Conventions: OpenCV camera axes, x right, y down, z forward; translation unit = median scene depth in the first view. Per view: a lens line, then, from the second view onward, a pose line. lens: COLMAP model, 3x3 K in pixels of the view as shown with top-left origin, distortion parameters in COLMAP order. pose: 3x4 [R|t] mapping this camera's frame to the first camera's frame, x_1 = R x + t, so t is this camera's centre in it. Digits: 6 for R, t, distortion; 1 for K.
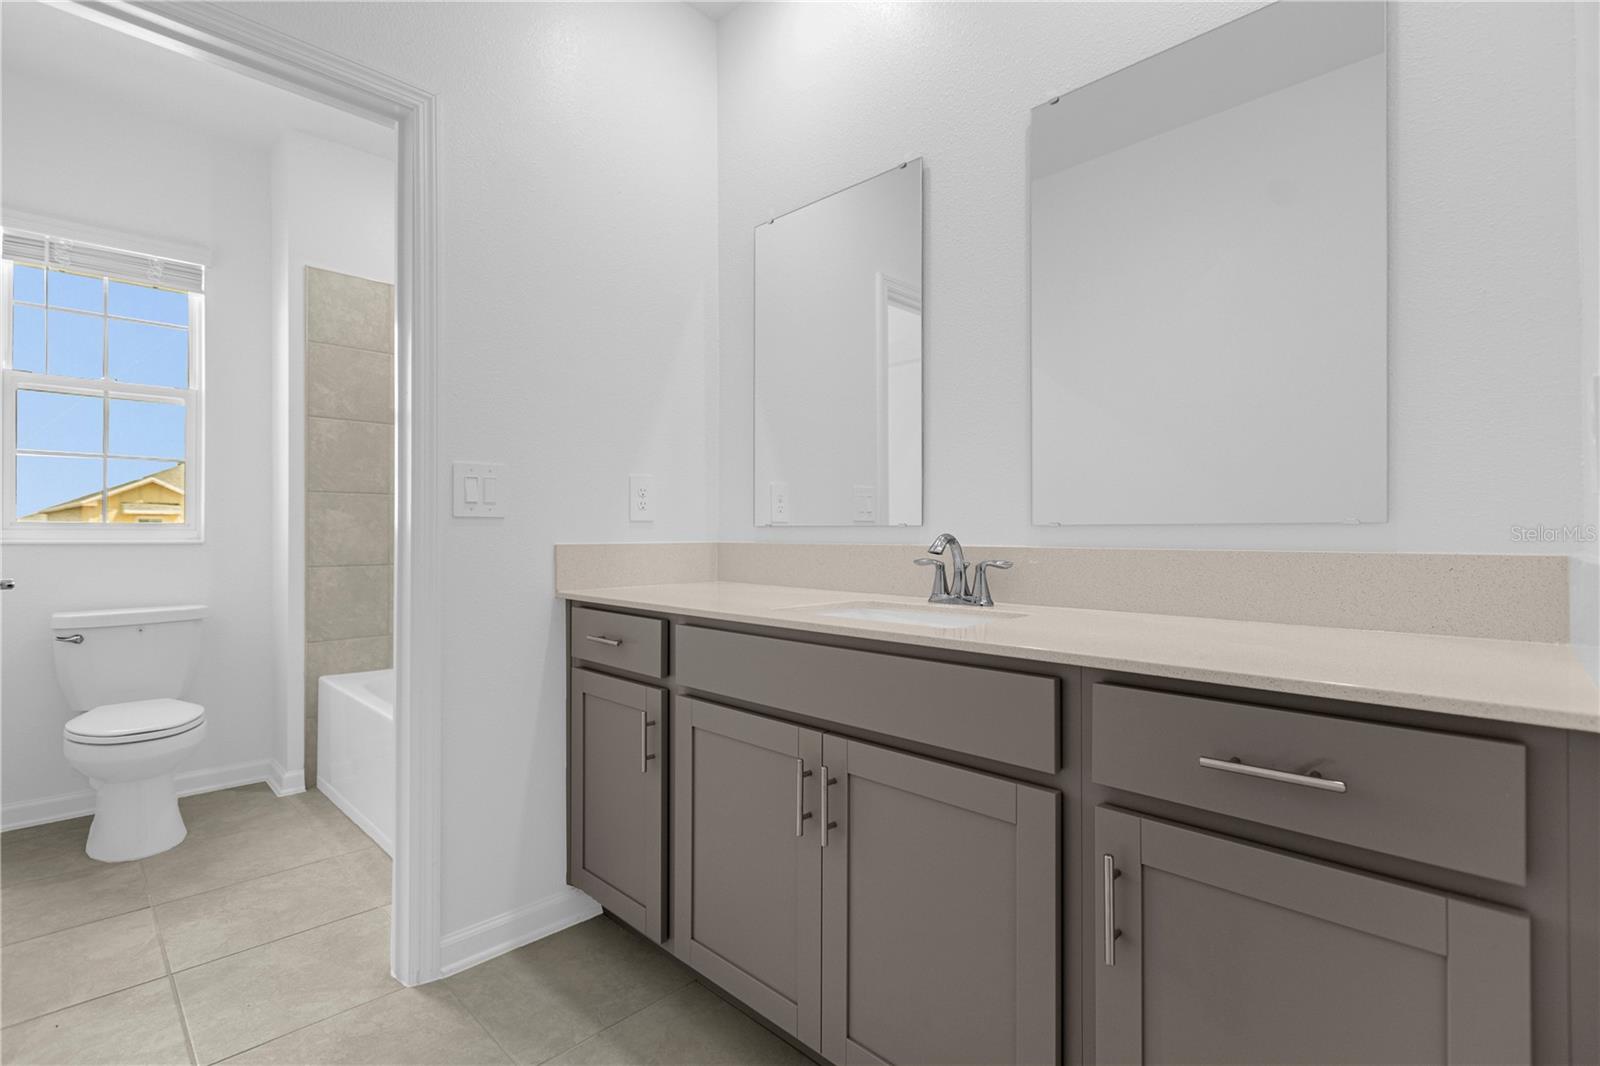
lens RADIAL K [[735.5, 0, 753.0], [0, 735.5, 520.8], [0, 0, 1]] dist [0.006014, -0.000245]
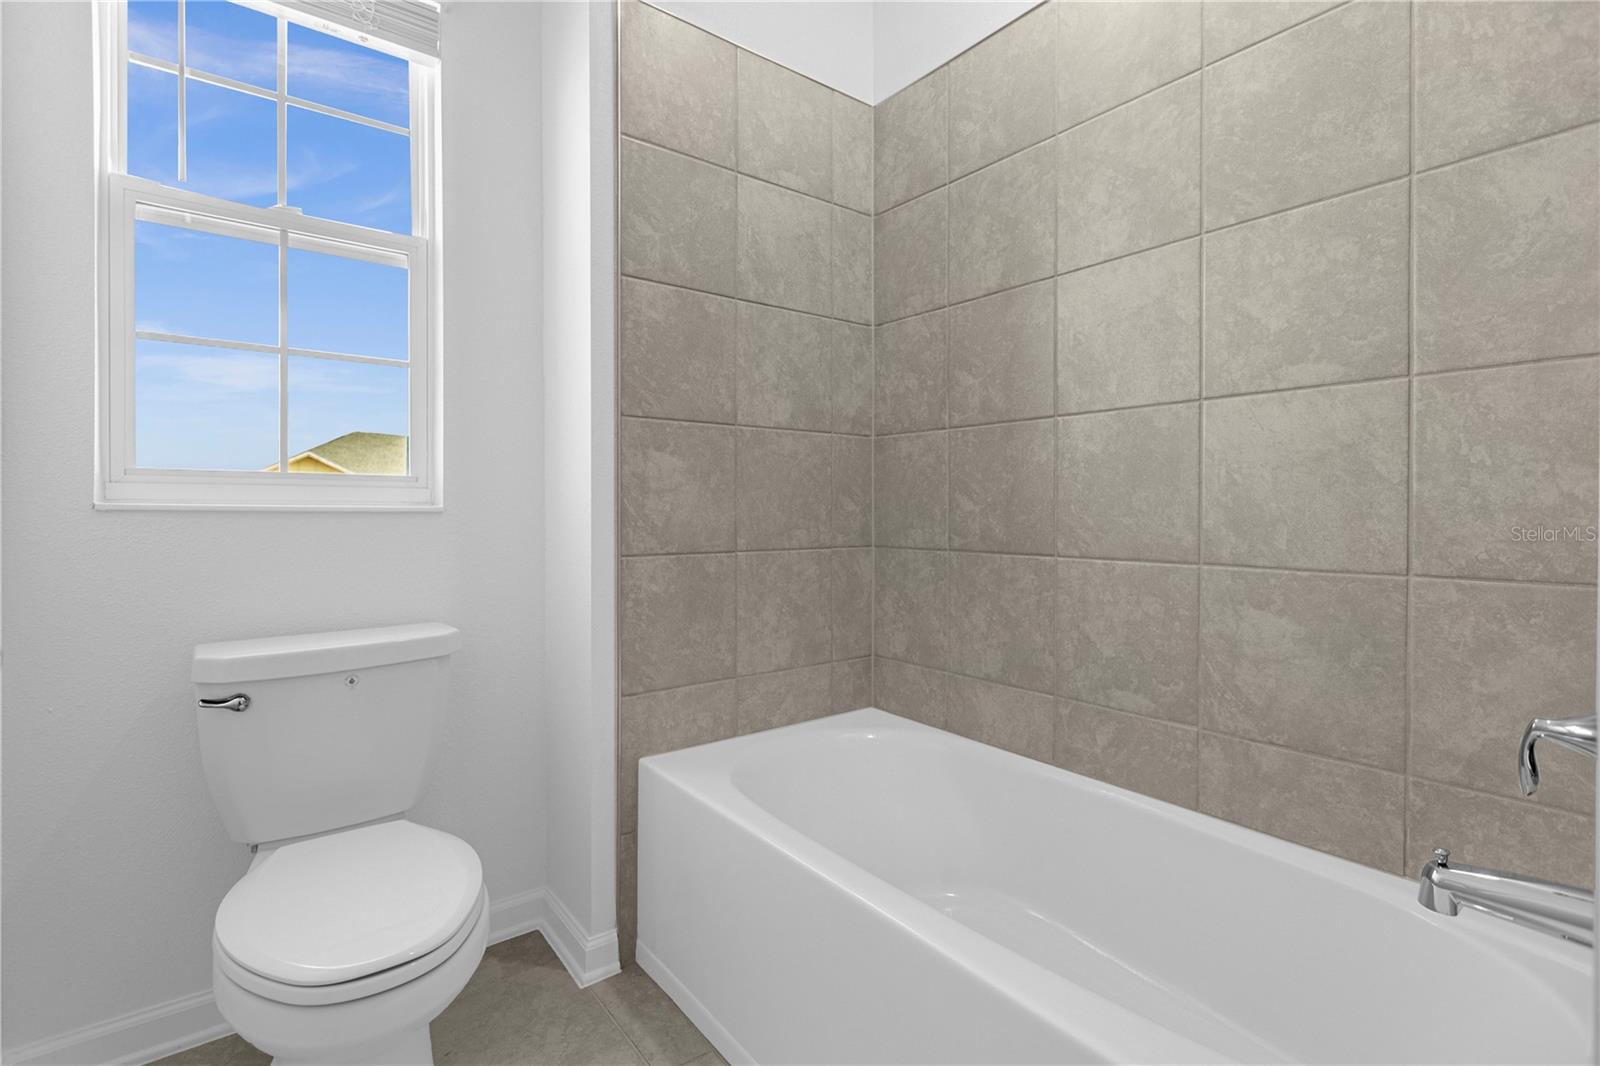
lens RADIAL K [[735.5, 0, 750.5], [0, 735.5, 500.8], [0, 0, 1]] dist [0.006014, -0.000245]
pose [[0.989904, 0.000159, -0.141737, -0.432756], [0.001504, 0.999931, 0.011629, 0.015927], [0.141729, -0.011725, 0.989836, 0.480170]]
